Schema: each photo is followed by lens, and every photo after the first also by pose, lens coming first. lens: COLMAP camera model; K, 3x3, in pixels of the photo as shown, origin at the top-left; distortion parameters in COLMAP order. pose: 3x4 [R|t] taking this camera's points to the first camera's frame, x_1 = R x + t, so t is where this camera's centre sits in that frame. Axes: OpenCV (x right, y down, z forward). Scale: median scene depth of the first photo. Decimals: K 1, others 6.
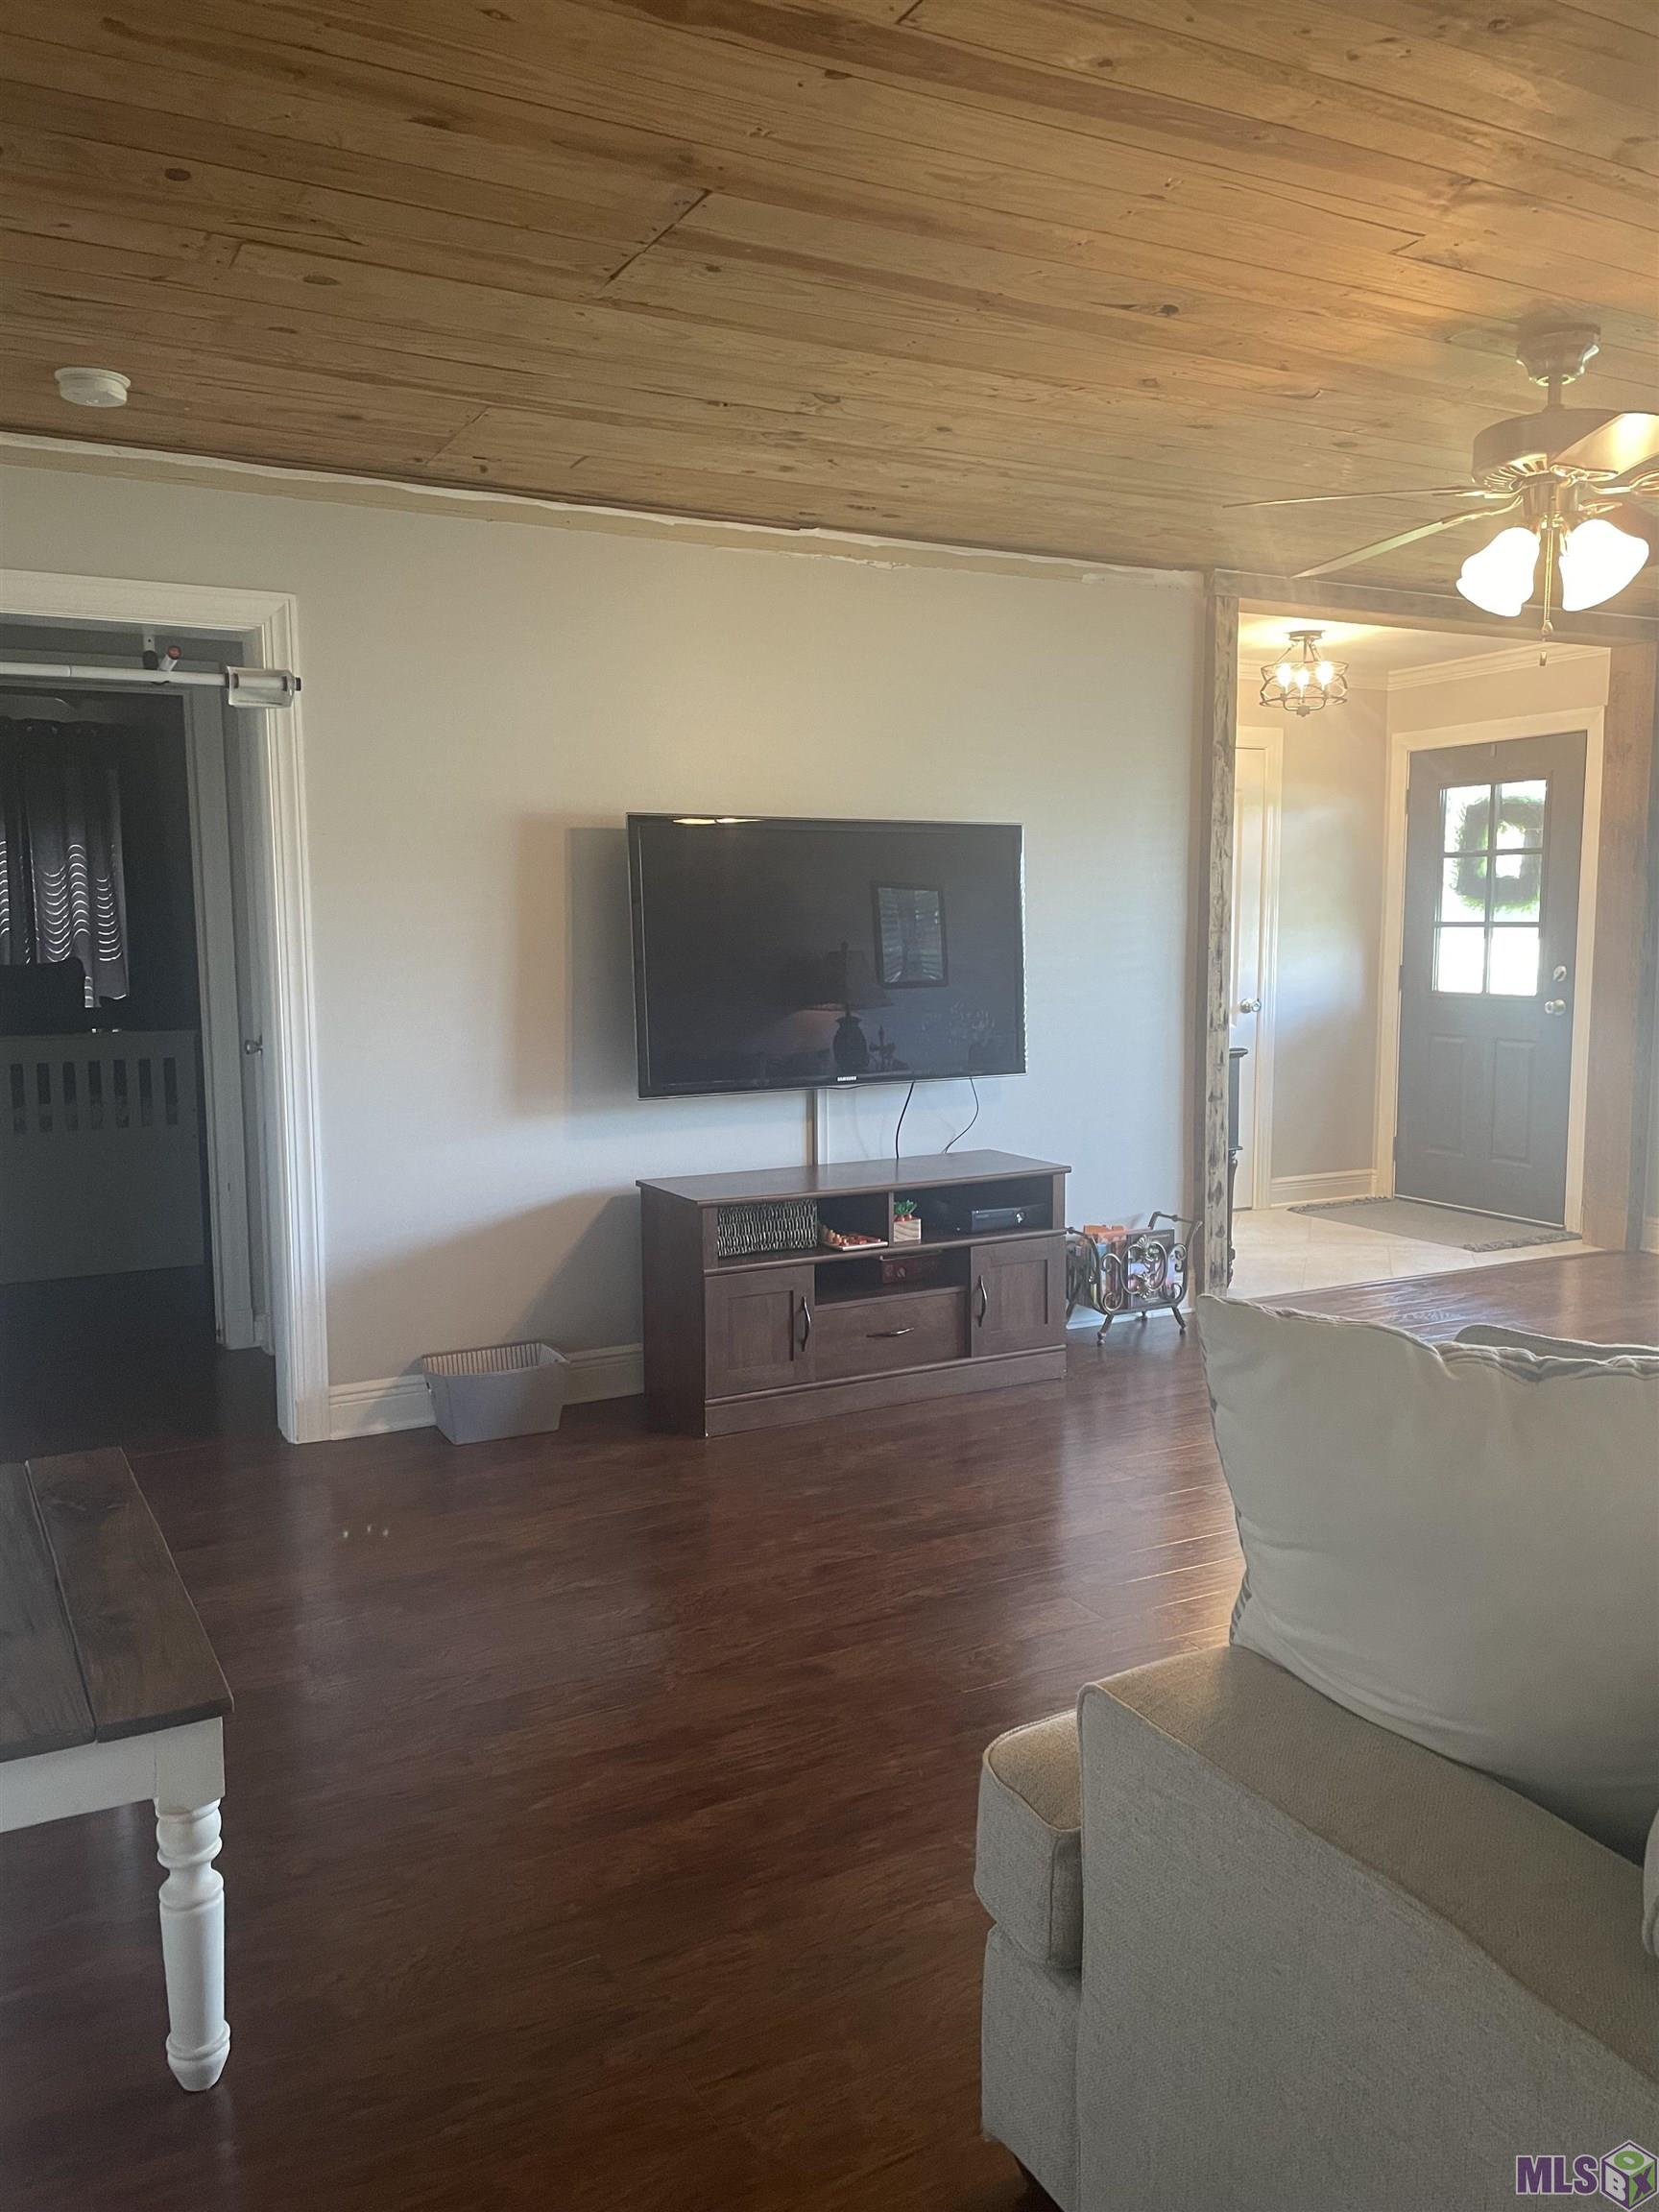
lens RADIAL K [[1654.4, 0, 829.4], [0, 1654.4, 1115.9], [0, 0, 1]] dist [0.011449, -0.011697]
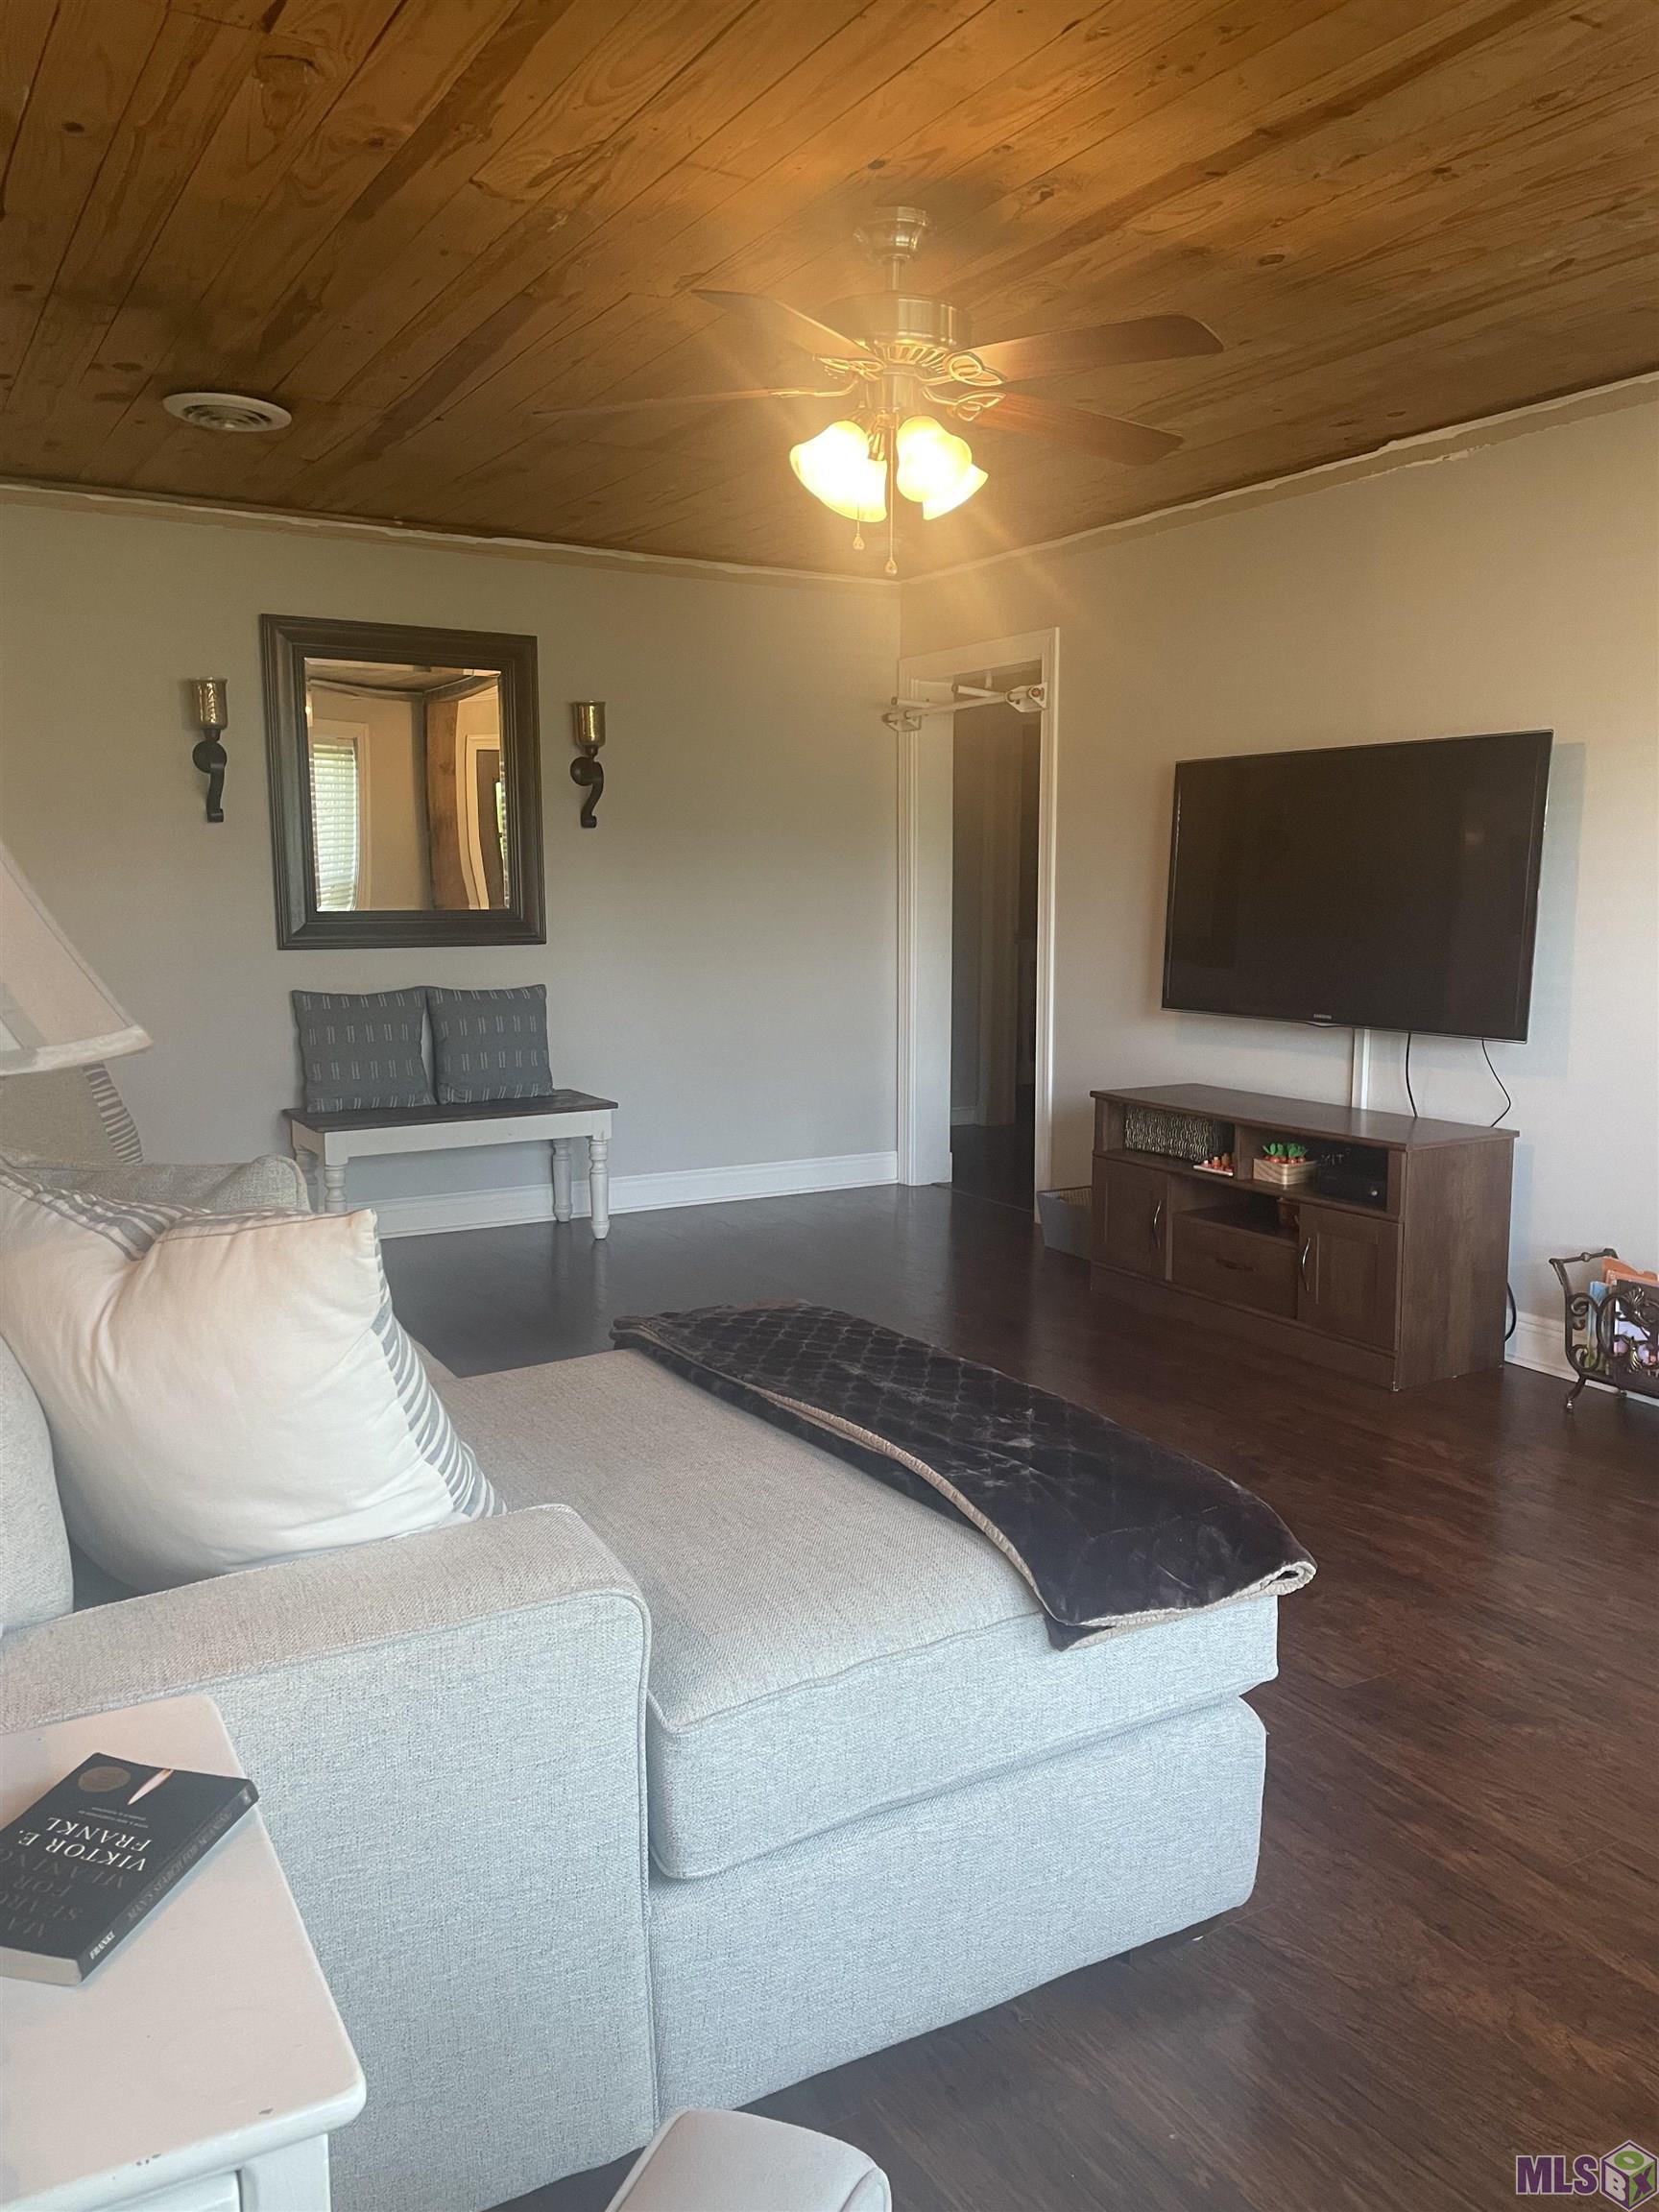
lens RADIAL K [[1654.4, 0, 828.6], [0, 1654.4, 1107.6], [0, 0, 1]] dist [0.011449, -0.011697]
pose [[0.049417, 0.149173, -0.987576, 0.917230], [-0.115113, 0.983045, 0.142728, -0.071777], [0.992122, 0.106630, 0.065751, 0.615846]]
